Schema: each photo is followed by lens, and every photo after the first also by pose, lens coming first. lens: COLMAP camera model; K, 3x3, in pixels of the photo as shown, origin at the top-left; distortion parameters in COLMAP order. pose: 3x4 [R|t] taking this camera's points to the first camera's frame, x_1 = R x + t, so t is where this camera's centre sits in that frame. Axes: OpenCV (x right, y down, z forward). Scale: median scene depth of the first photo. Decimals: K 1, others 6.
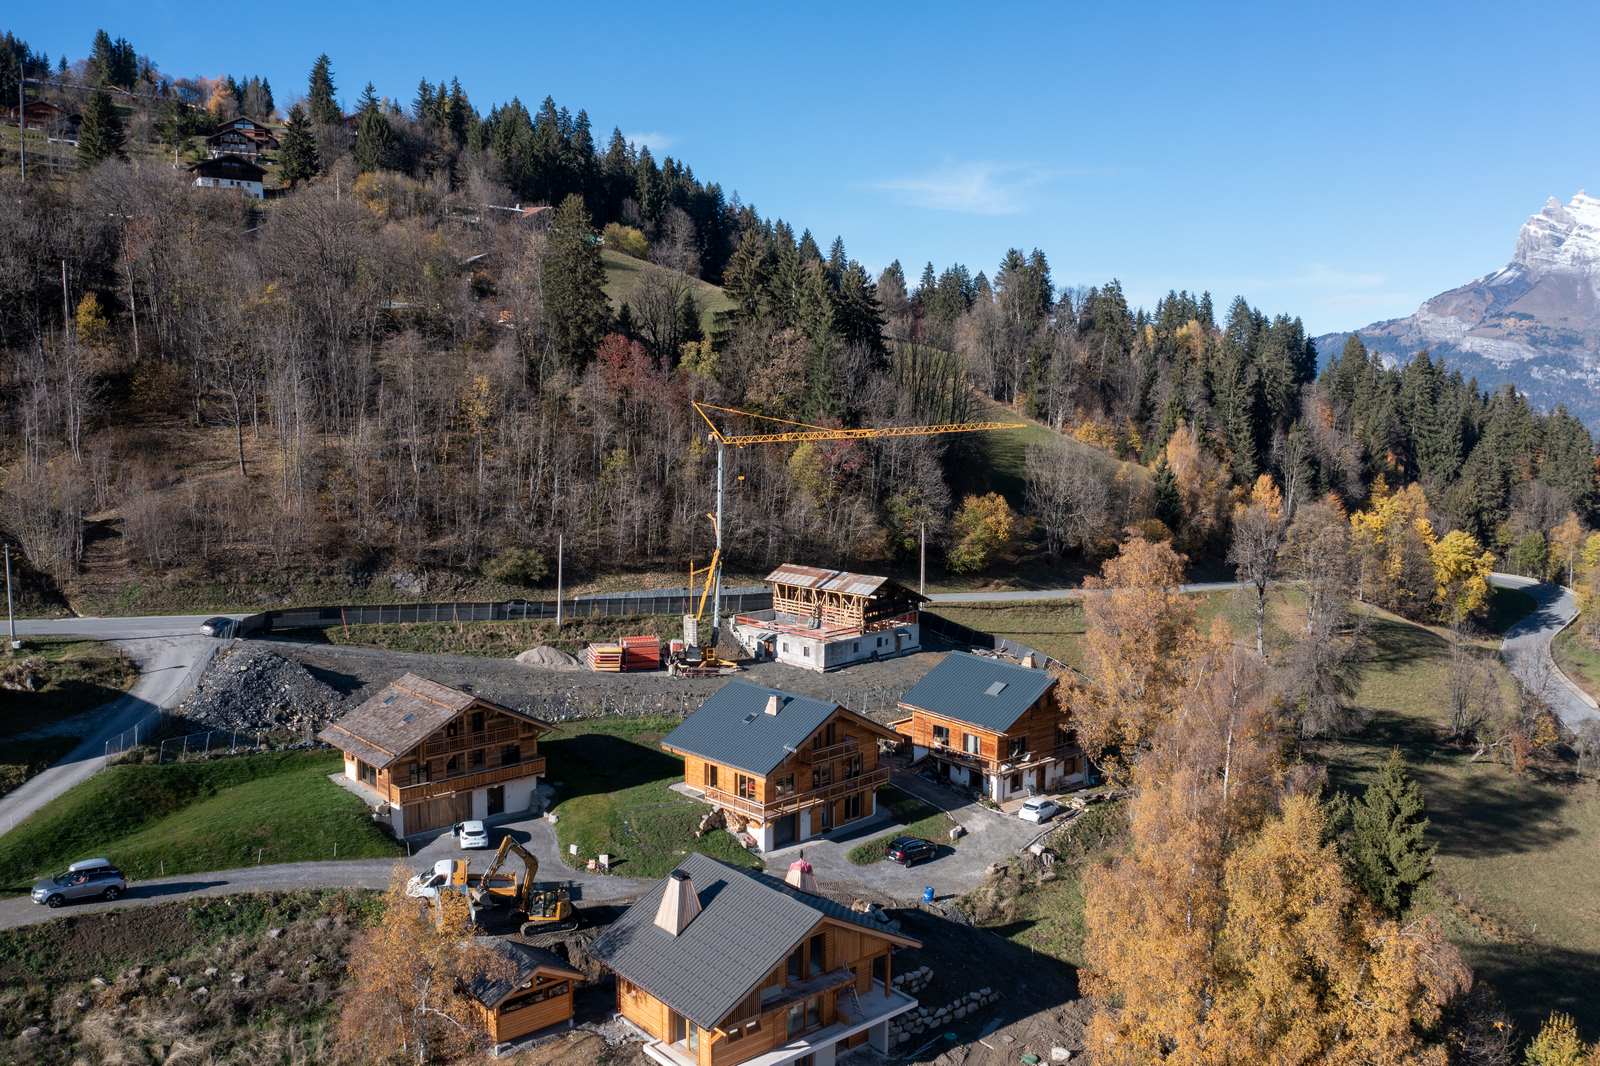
lens RADIAL K [[1255.1, 0, 800.0], [0, 1255.1, 533.0], [0, 0, 1]] dist [-0.022170, 0.001250]
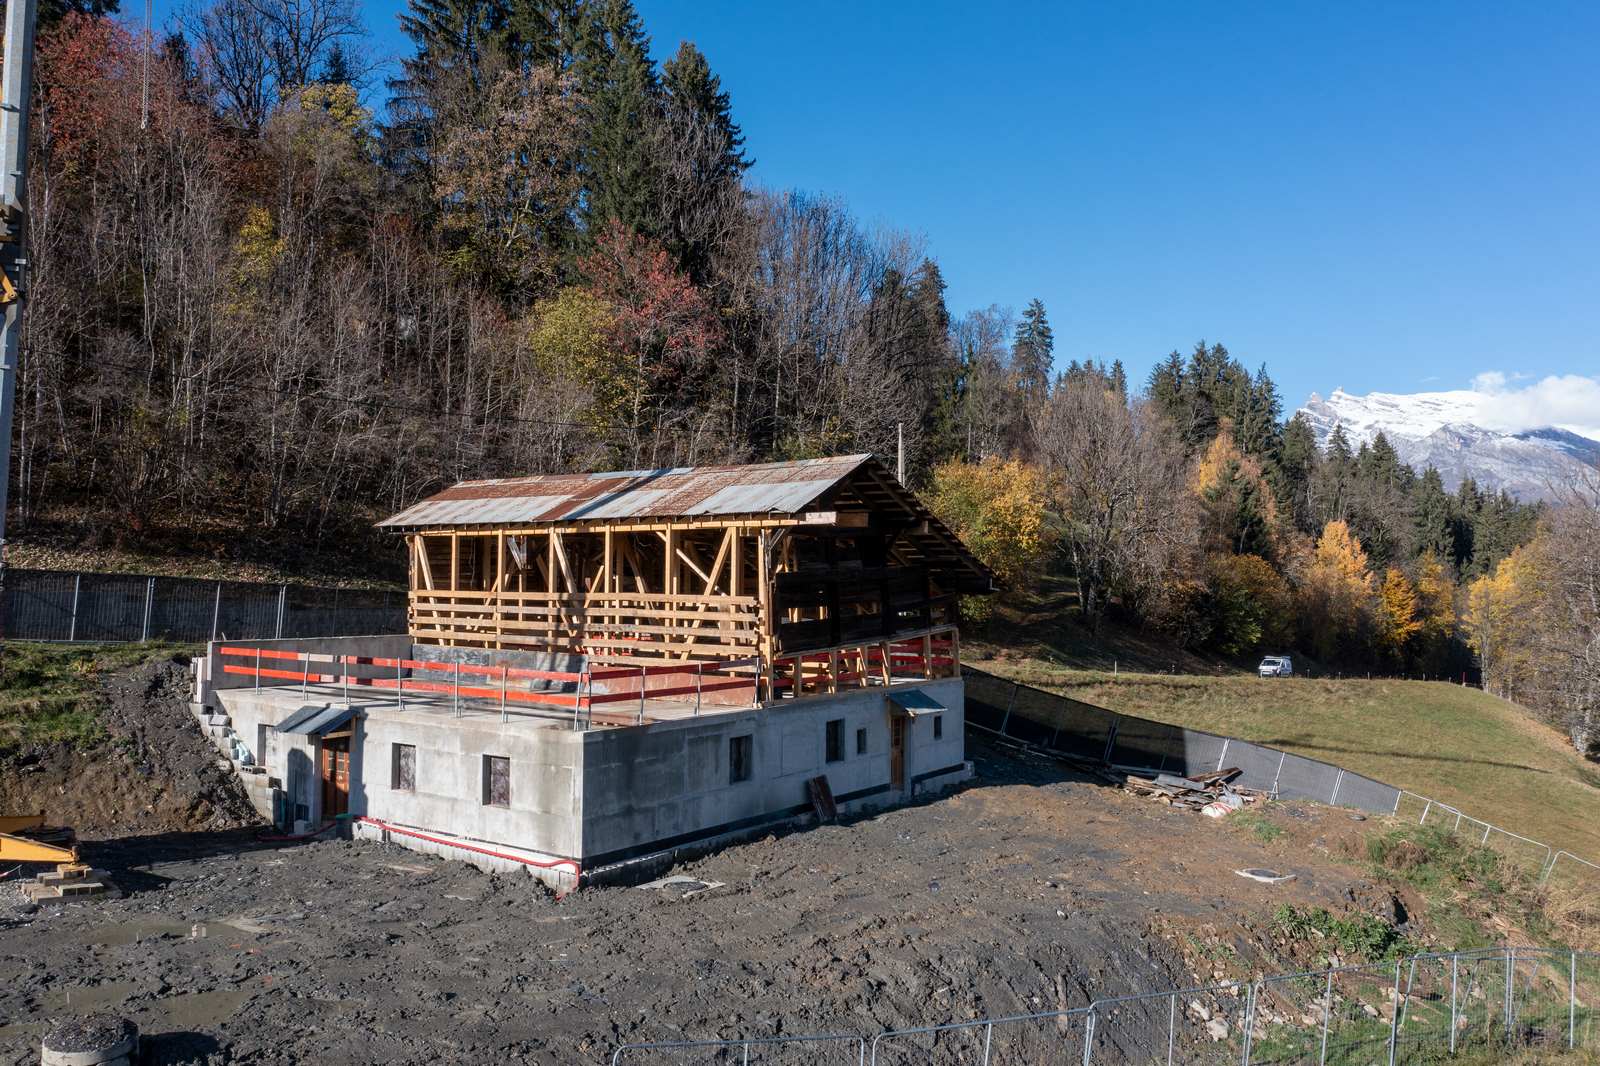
lens RADIAL K [[1254.4, 0, 800.0], [0, 1254.4, 533.0], [0, 0, 1]] dist [-0.026295, 0.006898]
pose [[0.989303, 0.004536, 0.145801, 0.020078], [0.016698, 0.989425, -0.144079, 0.072193], [-0.144913, 0.144972, 0.978766, 0.673216]]
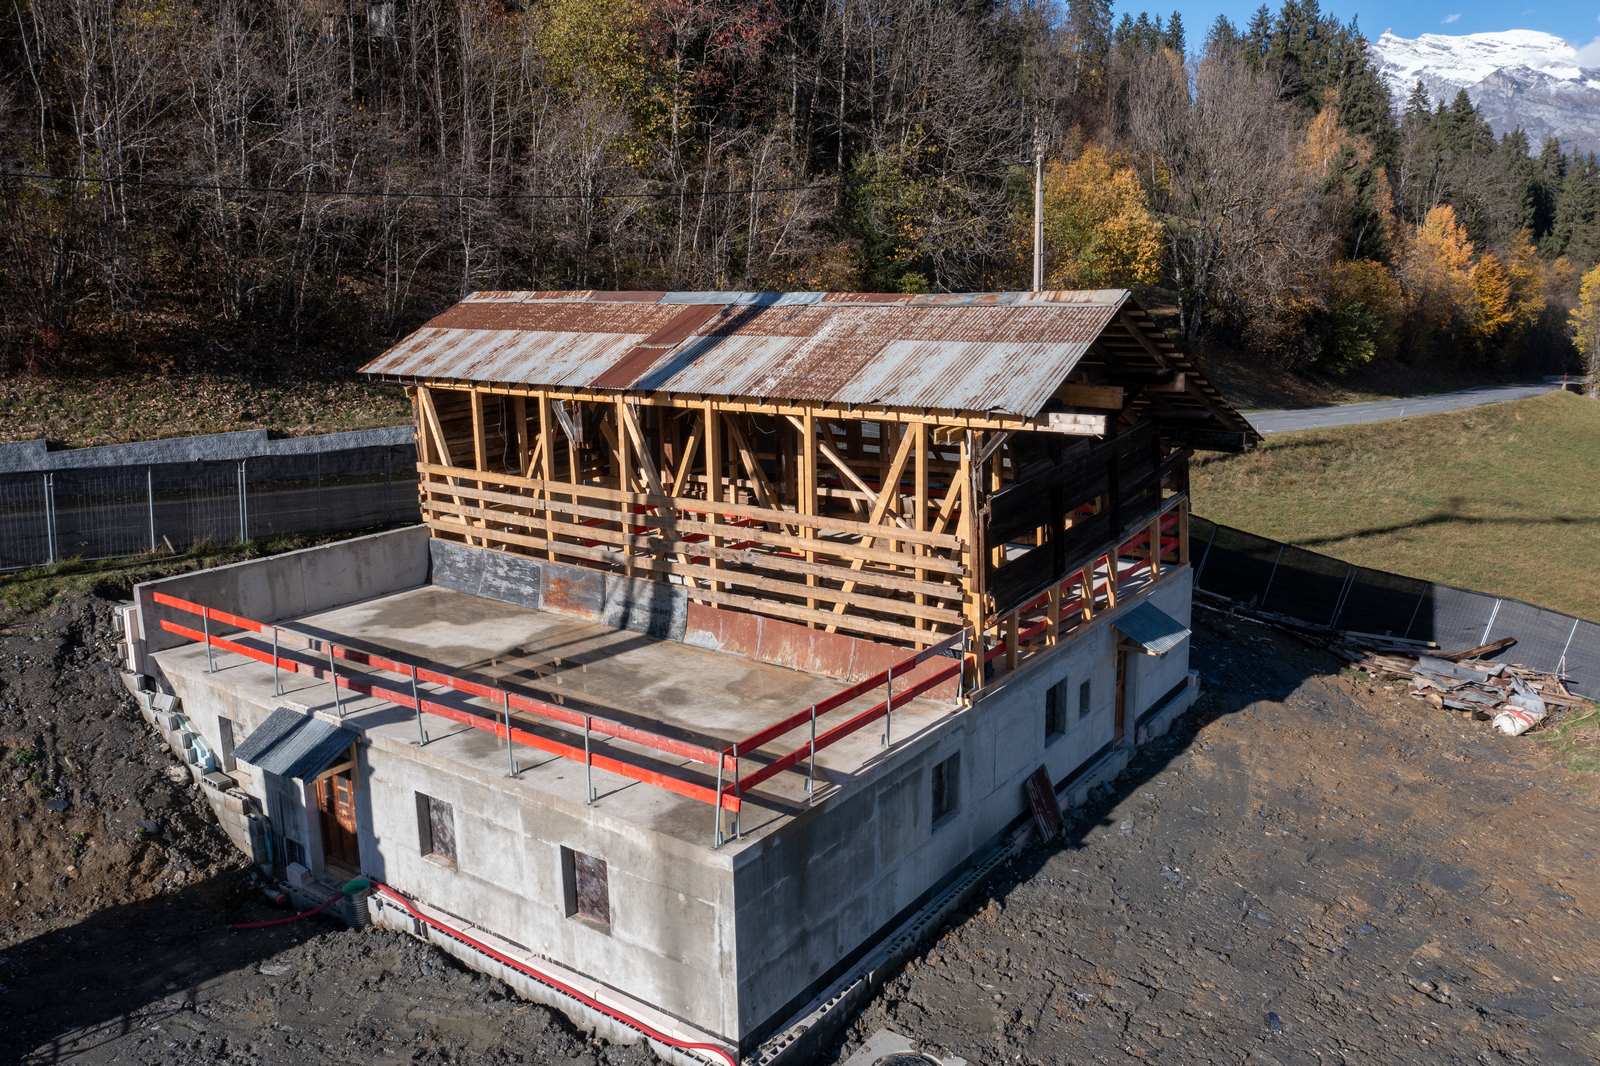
lens RADIAL K [[1254.4, 0, 800.0], [0, 1254.4, 533.0], [0, 0, 1]] dist [-0.026295, 0.006898]
pose [[0.990572, -0.055959, 0.125040, 0.010870], [0.041995, 0.992861, 0.111641, 0.039698], [-0.130395, -0.105338, 0.985851, 0.744280]]
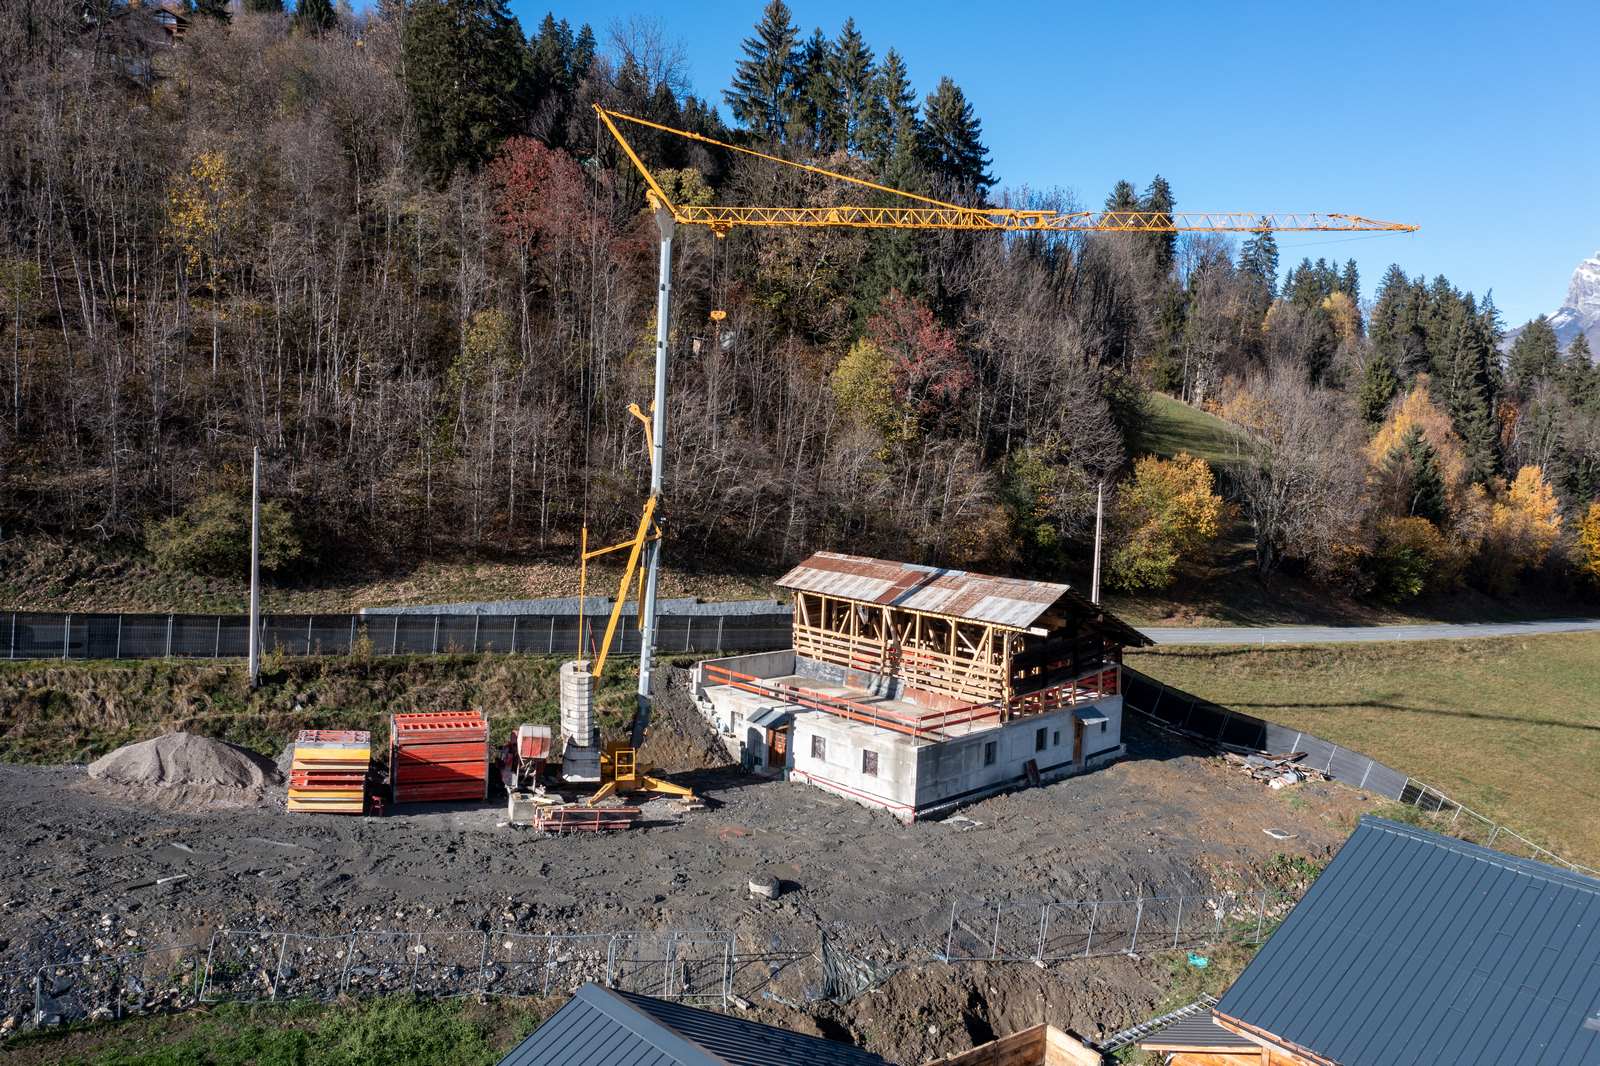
lens RADIAL K [[1252.8, 0, 800.0], [0, 1252.8, 533.0], [0, 0, 1]] dist [-0.018838, 0.004699]
pose [[0.999219, 0.031320, -0.024074, -0.008201], [-0.031828, 0.999273, -0.020995, 0.025832], [0.023399, 0.021745, 0.999490, 0.506959]]
